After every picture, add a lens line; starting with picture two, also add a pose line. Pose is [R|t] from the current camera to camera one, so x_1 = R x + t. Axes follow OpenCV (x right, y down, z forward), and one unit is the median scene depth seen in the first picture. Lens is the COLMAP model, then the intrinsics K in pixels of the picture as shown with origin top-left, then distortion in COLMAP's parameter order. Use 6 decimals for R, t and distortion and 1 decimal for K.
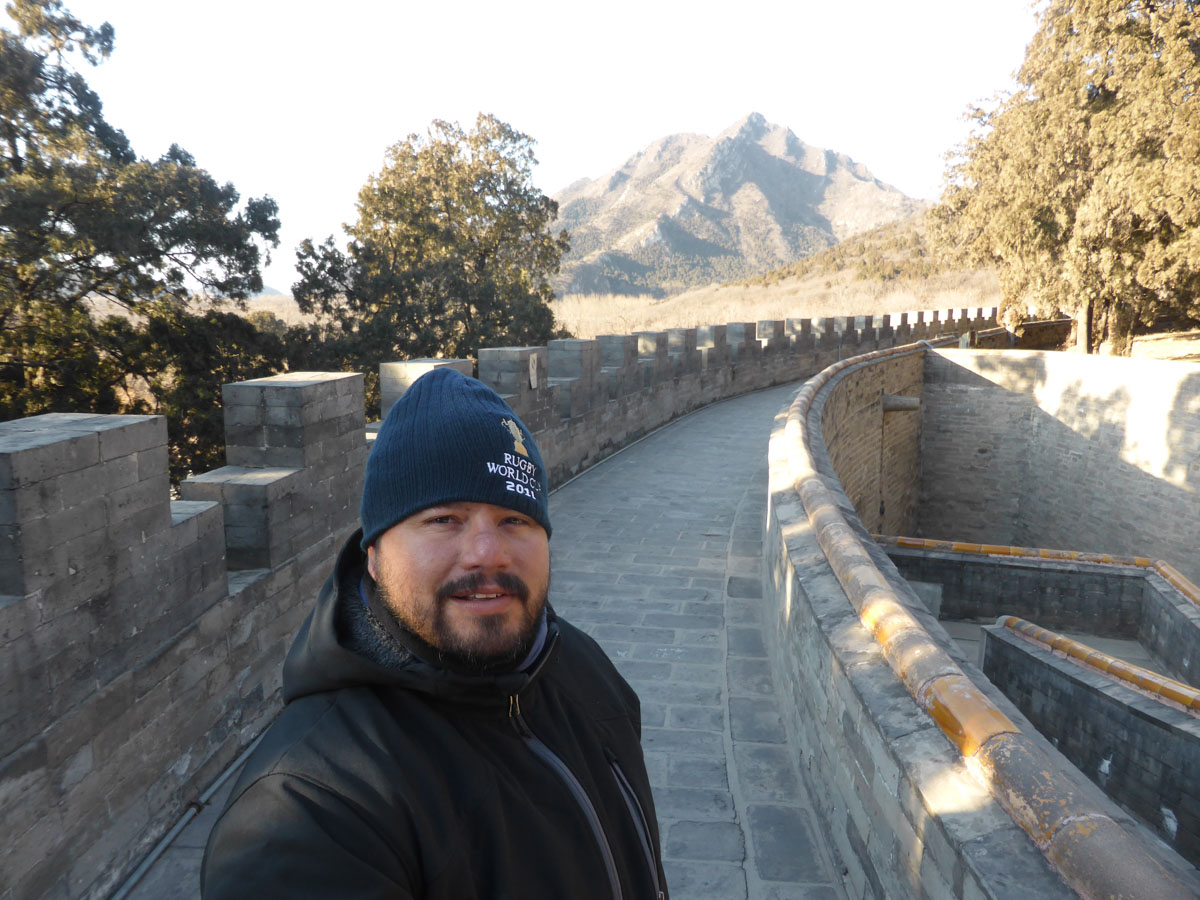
lens RADIAL K [[979.2, 0, 670.5], [0, 979.2, 408.4], [0, 0, 1]] dist [-0.013674, 0.089333]
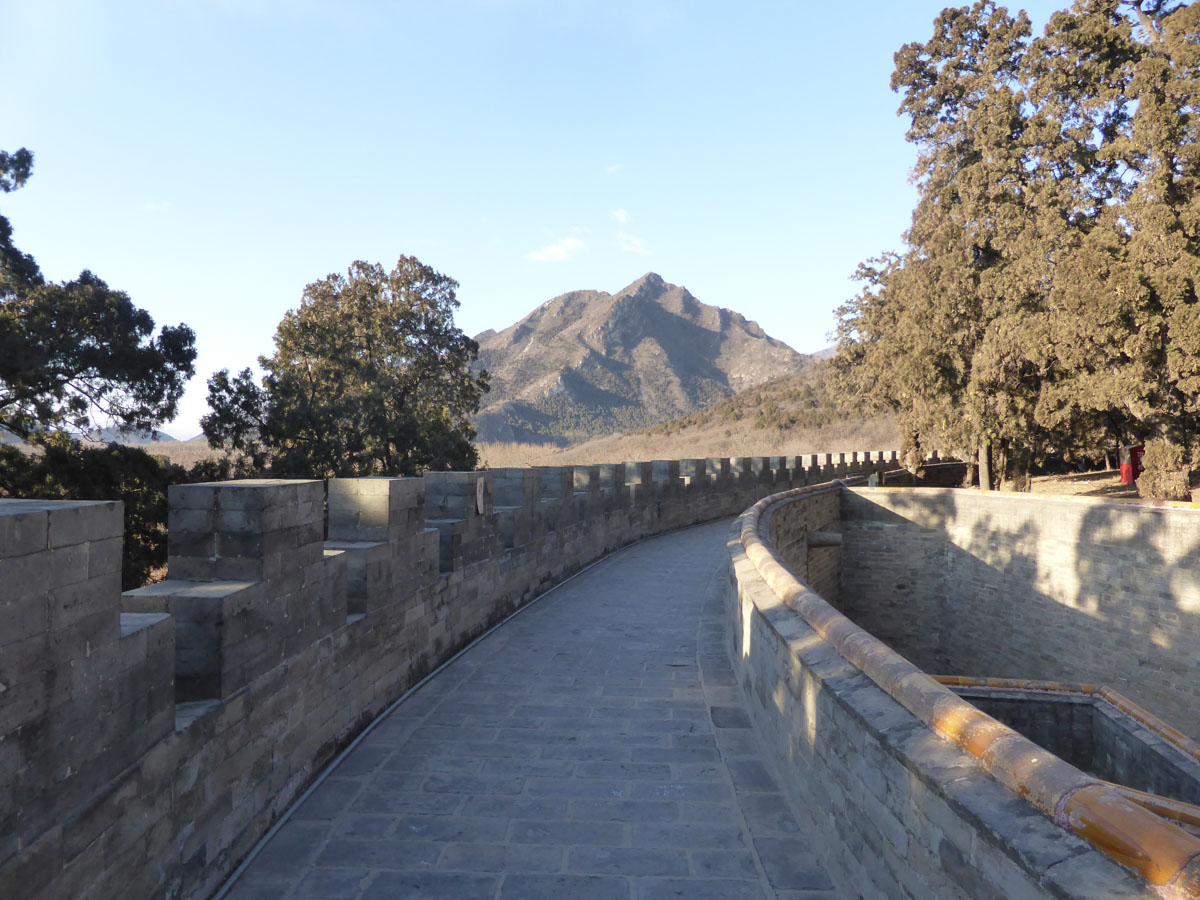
lens RADIAL K [[899.5, 0, 598.5], [0, 899.5, 450.0], [0, 0, 1]] dist [-0.030445, 0.090948]
pose [[0.993488, 0.004876, 0.113830, -0.102156], [0.012769, 0.988024, -0.153771, 0.043750], [-0.113216, 0.154224, 0.981528, 0.102099]]
